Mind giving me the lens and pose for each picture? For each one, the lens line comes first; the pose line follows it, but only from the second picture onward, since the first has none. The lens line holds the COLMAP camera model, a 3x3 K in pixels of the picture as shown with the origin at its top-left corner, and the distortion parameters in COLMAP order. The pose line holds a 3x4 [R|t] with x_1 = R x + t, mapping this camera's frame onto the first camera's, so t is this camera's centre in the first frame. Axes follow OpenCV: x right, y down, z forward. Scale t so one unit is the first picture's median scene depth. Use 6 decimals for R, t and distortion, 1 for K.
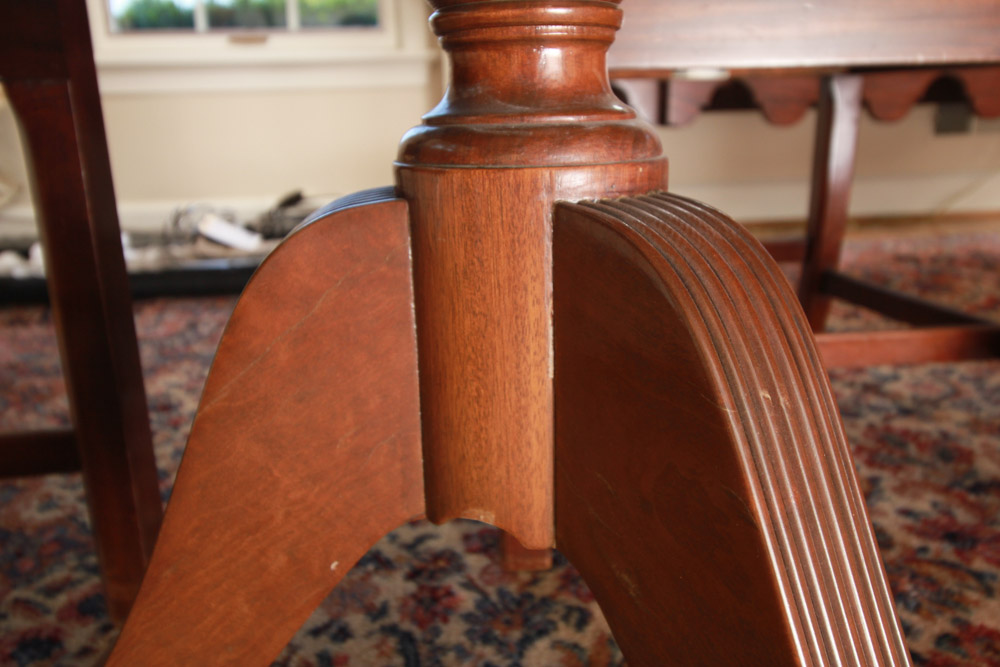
lens RADIAL K [[792.8, 0, 500.0], [0, 792.8, 333.5], [0, 0, 1]] dist [0.010980, 0.001232]
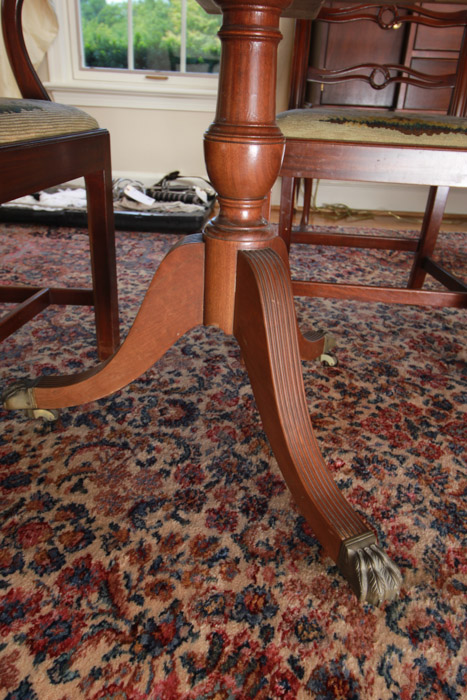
lens RADIAL K [[520.3, 0, 233.5], [0, 520.3, 350.0], [0, 0, 1]] dist [0.003498, 0.001787]
pose [[0.986138, 0.131211, -0.101570, 0.153400], [-0.111181, 0.976893, 0.182532, -0.057883], [0.123173, -0.168709, 0.977939, -0.690419]]
